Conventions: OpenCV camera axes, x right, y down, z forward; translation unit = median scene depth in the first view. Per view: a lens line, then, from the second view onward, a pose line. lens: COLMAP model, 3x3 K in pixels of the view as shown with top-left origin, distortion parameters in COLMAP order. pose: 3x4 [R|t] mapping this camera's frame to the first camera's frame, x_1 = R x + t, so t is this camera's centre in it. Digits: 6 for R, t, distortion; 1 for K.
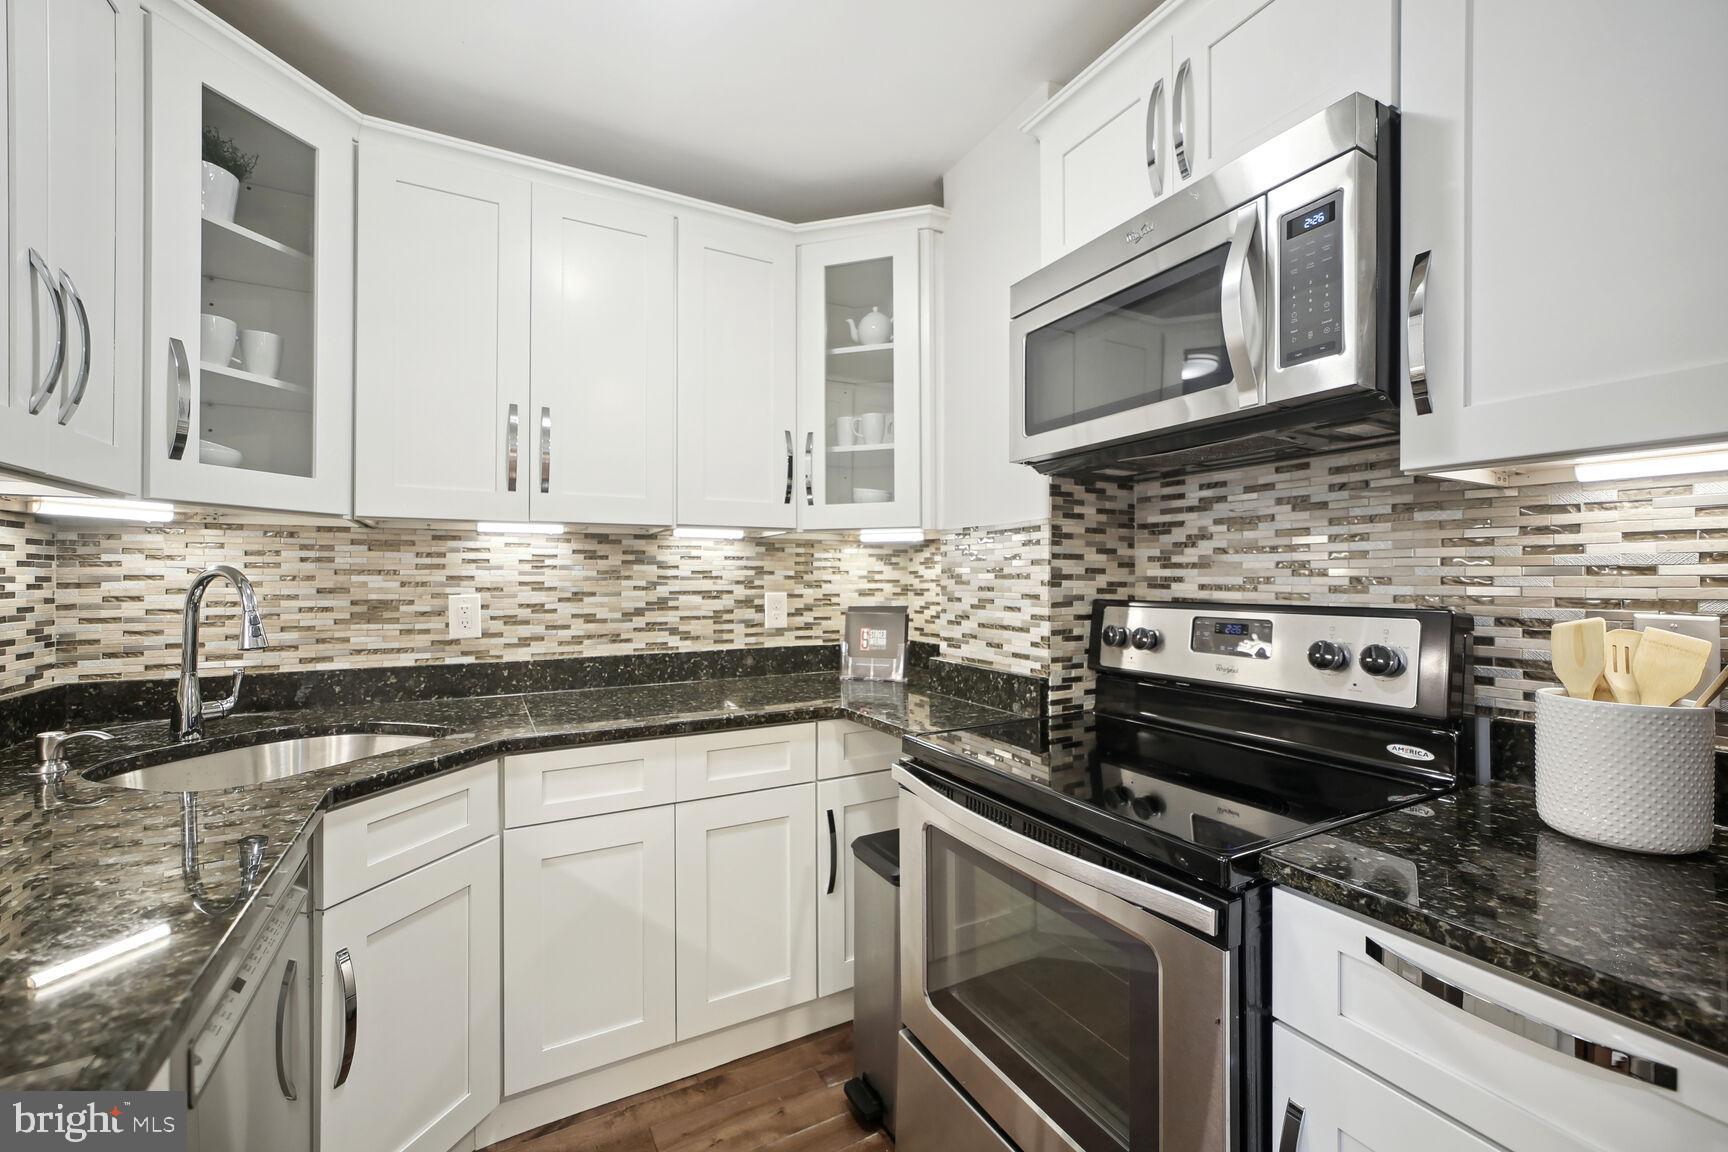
lens RADIAL K [[725.2, 0, 864.0], [0, 725.2, 576.0], [0, 0, 1]] dist [-0.000286, 0.000782]
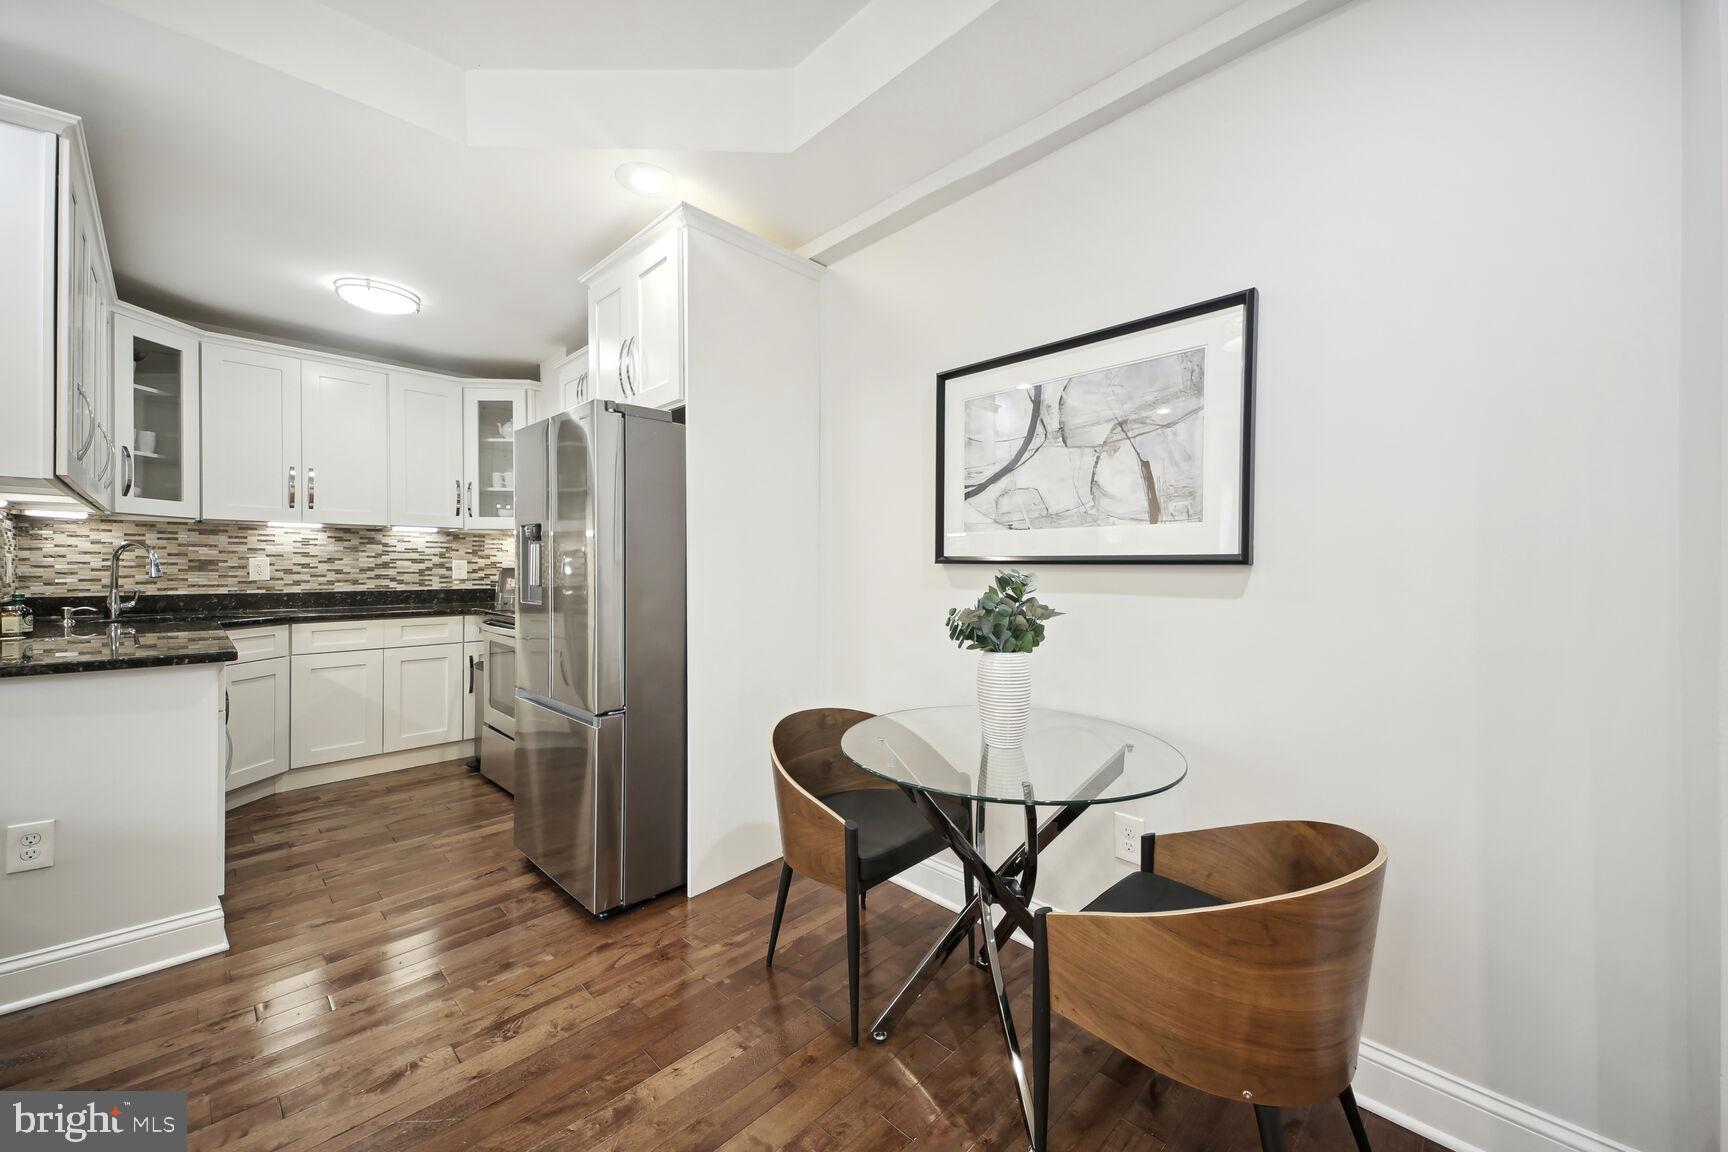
lens RADIAL K [[651.1, 0, 866.6], [0, 651.1, 571.7], [0, 0, 1]] dist [0.073338, -0.027181]
pose [[0.956698, 0.005181, 0.291038, 0.561063], [-0.008973, 0.999891, 0.011694, 0.030751], [-0.290946, -0.013799, 0.956640, -1.419975]]
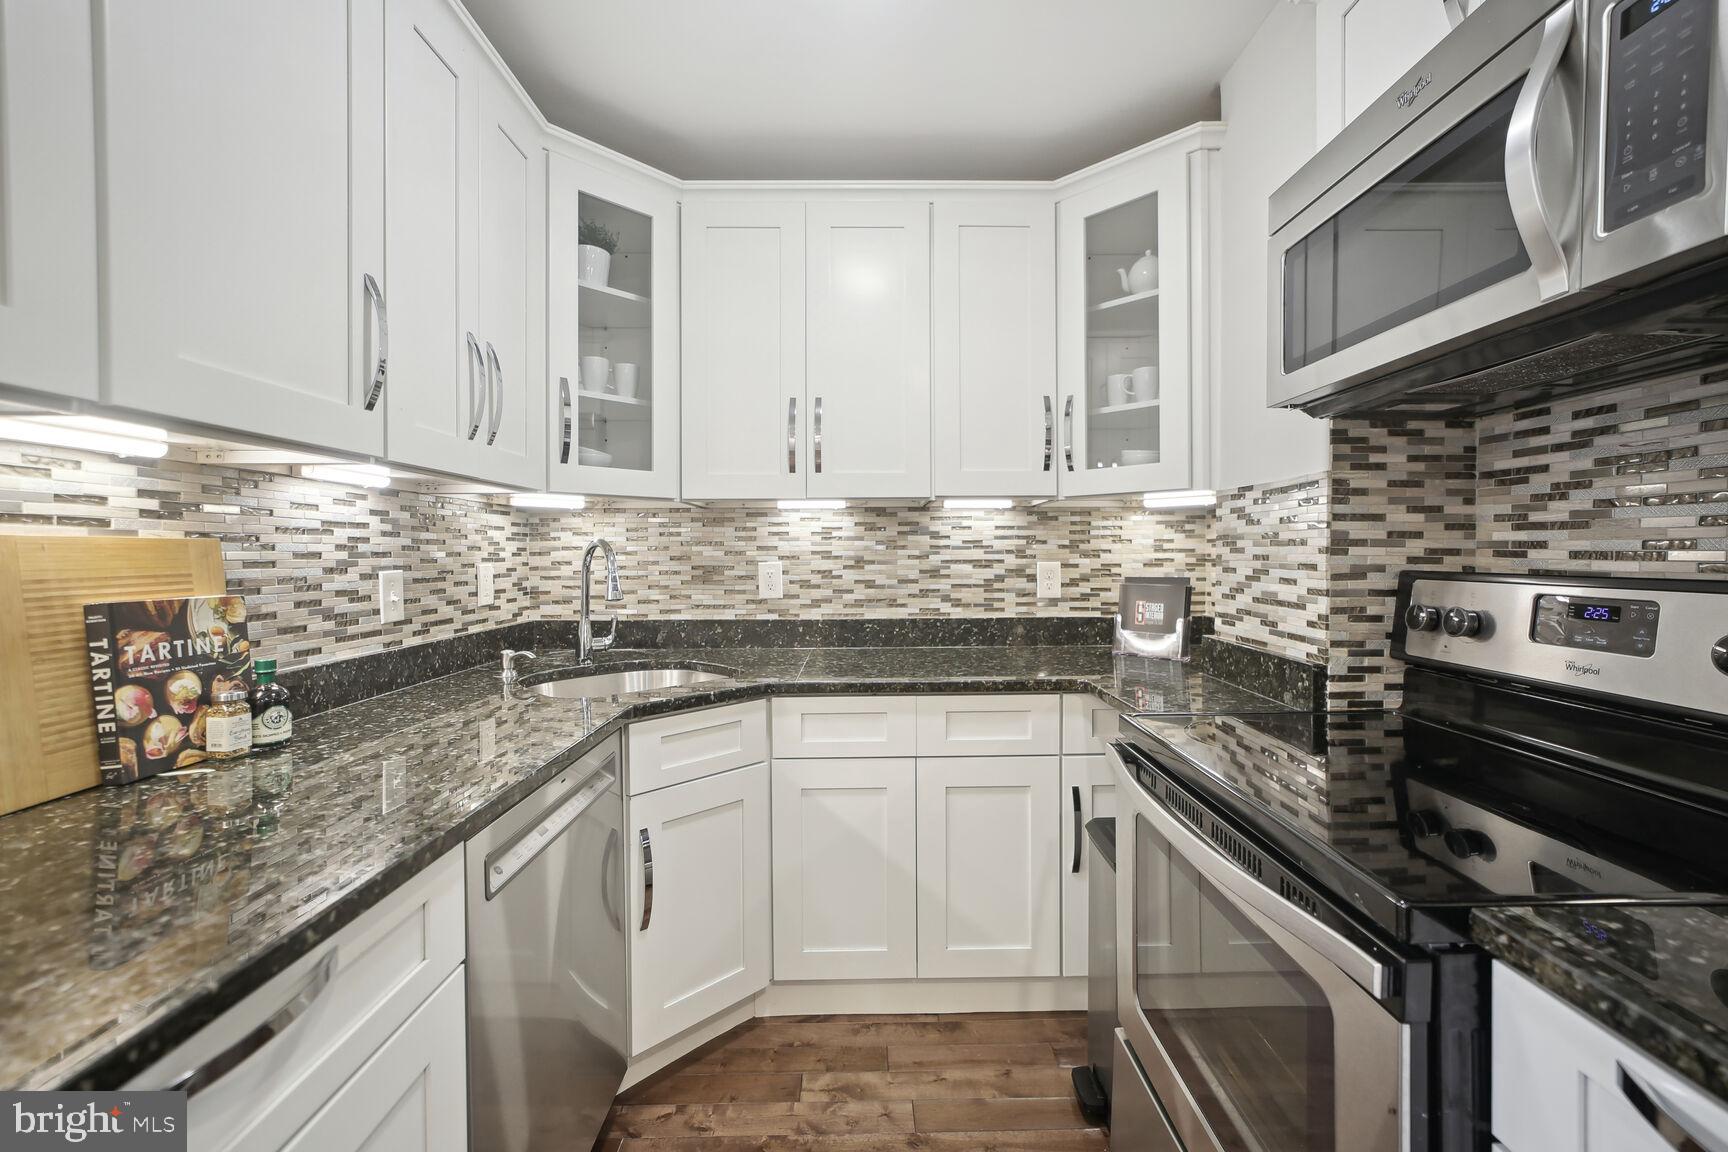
lens RADIAL K [[719.7, 0, 862.2], [0, 719.7, 561.4], [0, 0, 1]] dist [-0.009813, 0.010466]
pose [[0.881513, 0.004392, -0.472139, 0.163687], [0.004042, 0.999850, 0.016847, 0.006407], [0.472142, -0.016759, 0.881363, 0.031694]]
